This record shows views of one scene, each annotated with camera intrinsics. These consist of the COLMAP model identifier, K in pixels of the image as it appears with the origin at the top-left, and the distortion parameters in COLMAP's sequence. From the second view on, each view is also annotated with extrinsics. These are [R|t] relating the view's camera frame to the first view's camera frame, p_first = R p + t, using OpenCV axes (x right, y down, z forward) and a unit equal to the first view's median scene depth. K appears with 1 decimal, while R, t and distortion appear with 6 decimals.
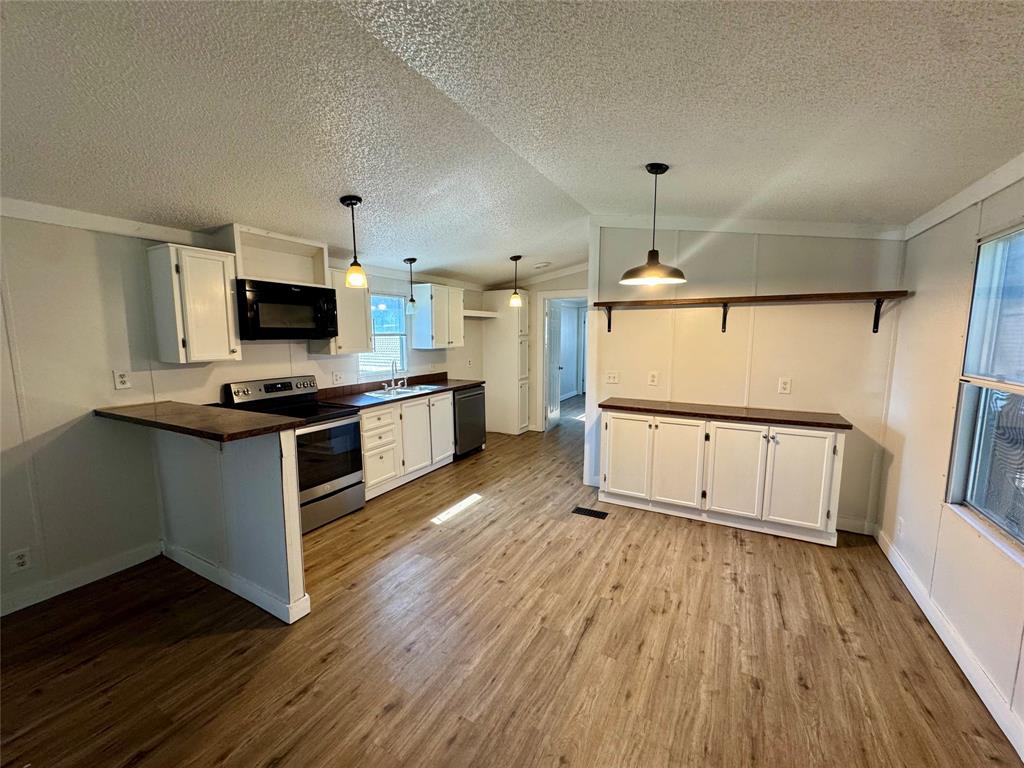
lens RADIAL K [[408.5, 0, 511.5], [0, 408.5, 384.6], [0, 0, 1]] dist [-0.003070, 0.000231]
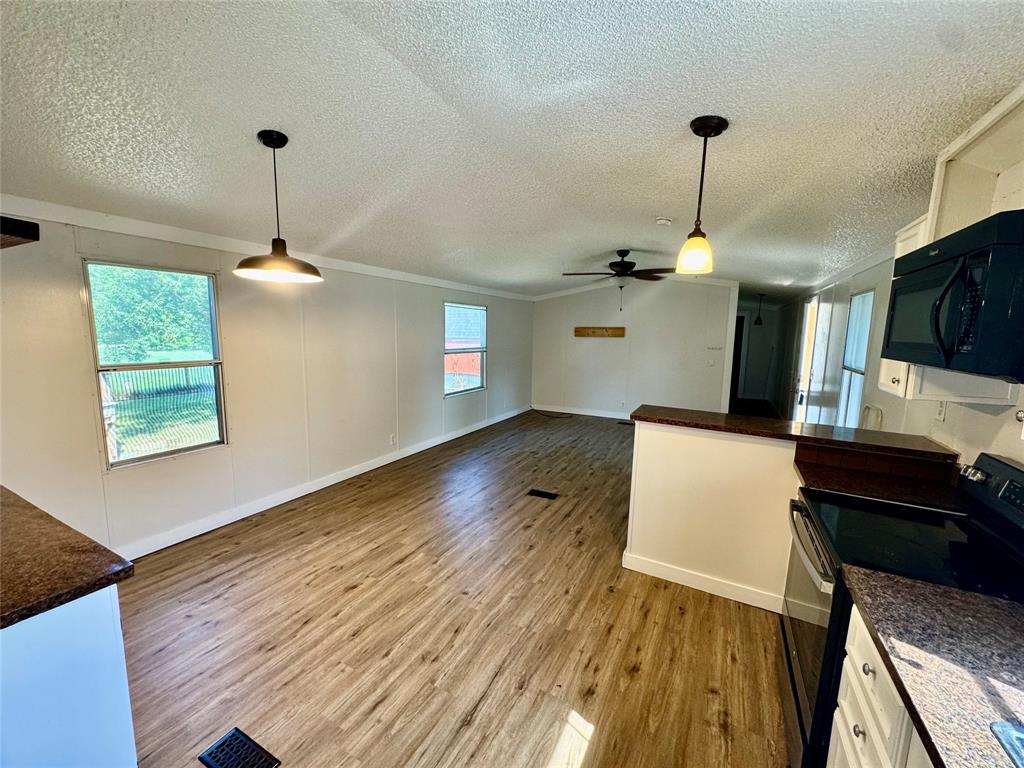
lens RADIAL K [[408.5, 0, 511.5], [0, 408.5, 384.6], [0, 0, 1]] dist [-0.003070, 0.000231]
pose [[-0.999717, -0.014616, -0.018756, -0.089694], [-0.018881, 0.967412, 0.252502, -0.204228], [0.014454, 0.252785, -0.967414, 1.472833]]
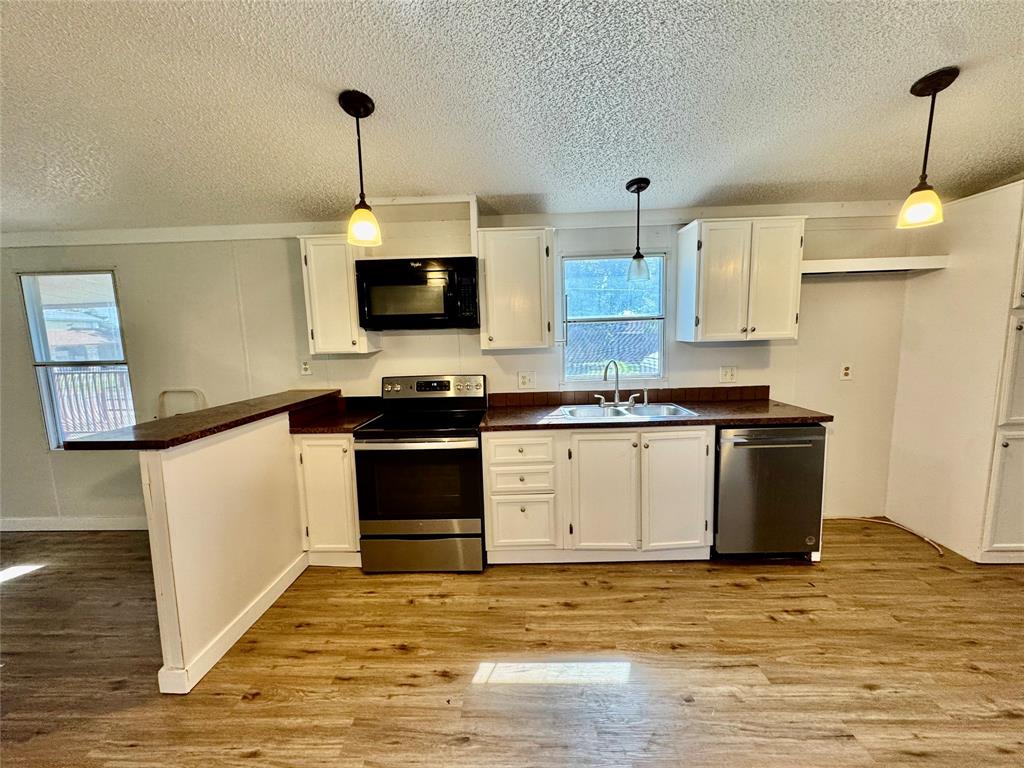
lens RADIAL K [[408.5, 0, 511.5], [0, 408.5, 384.6], [0, 0, 1]] dist [-0.003070, 0.000231]
pose [[0.460989, 0.104345, -0.881250, 0.274011], [-0.082268, 0.993811, 0.074638, -0.080700], [0.883584, 0.038091, 0.466721, 0.828473]]
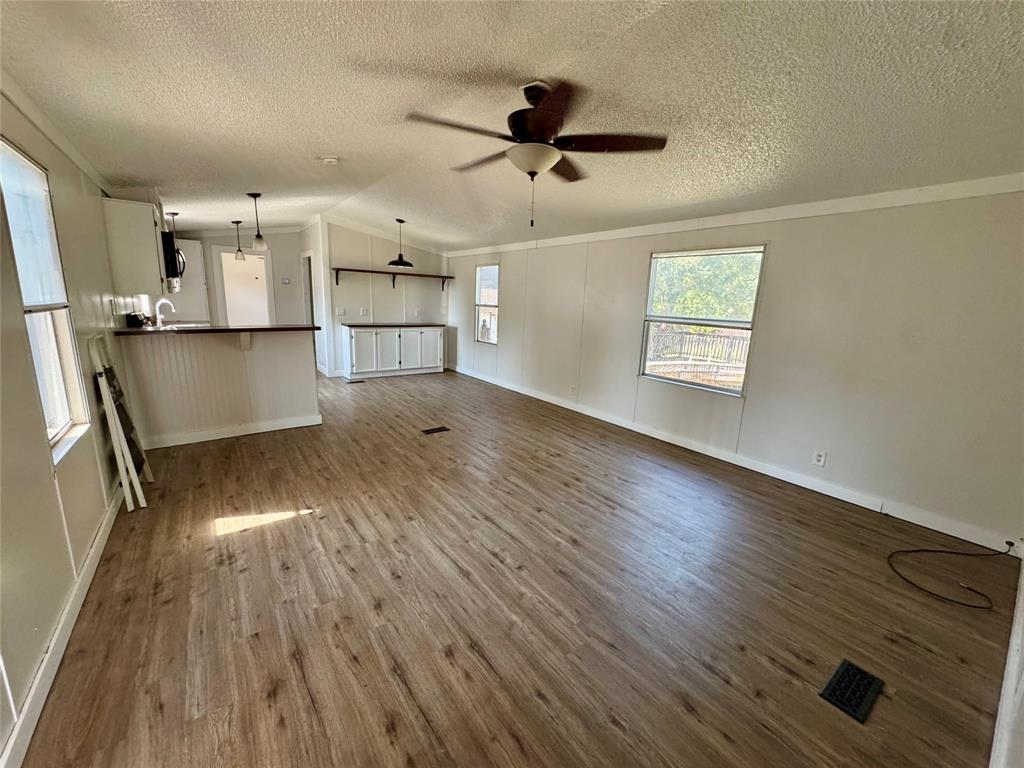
lens RADIAL K [[408.5, 0, 511.5], [0, 408.5, 384.6], [0, 0, 1]] dist [-0.003070, 0.000231]
pose [[0.419055, -0.167935, 0.892295, -1.345886], [0.072806, 0.985797, 0.151340, 0.100350], [-0.905037, 0.001545, 0.425329, -0.522545]]
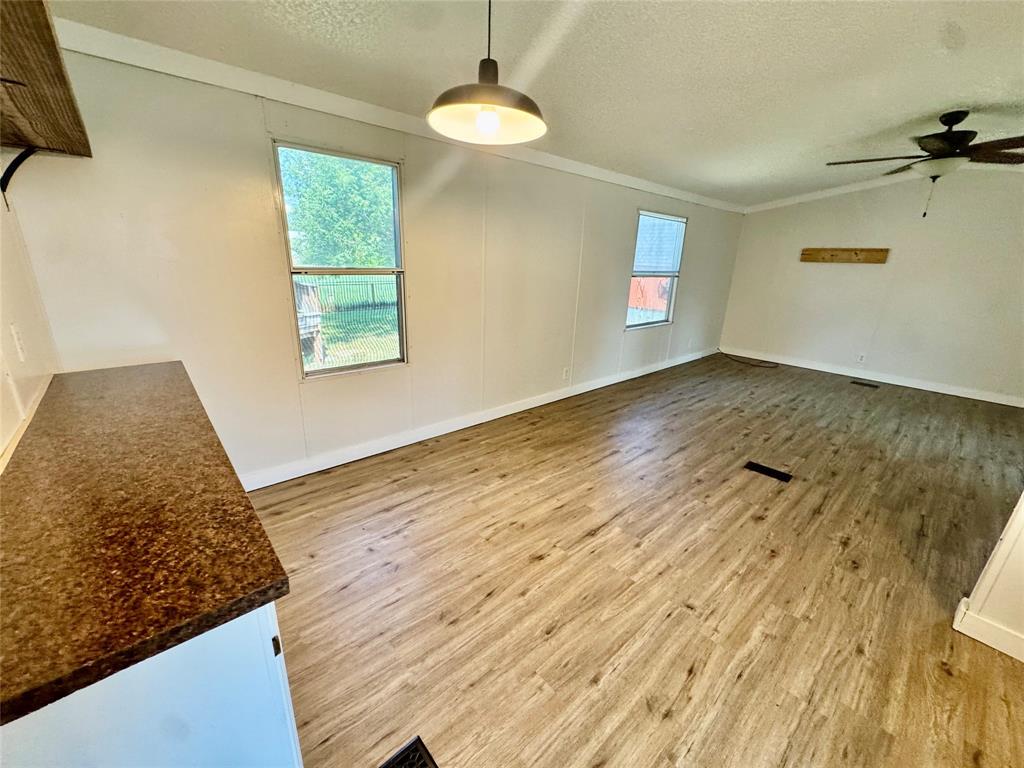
lens RADIAL K [[408.5, 0, 511.5], [0, 408.5, 384.6], [0, 0, 1]] dist [-0.003070, 0.000231]
pose [[-0.942277, -0.130949, 0.308165, 0.079206], [0.007476, 0.911897, 0.410352, -0.127355], [-0.334750, 0.388969, -0.858281, 1.256829]]
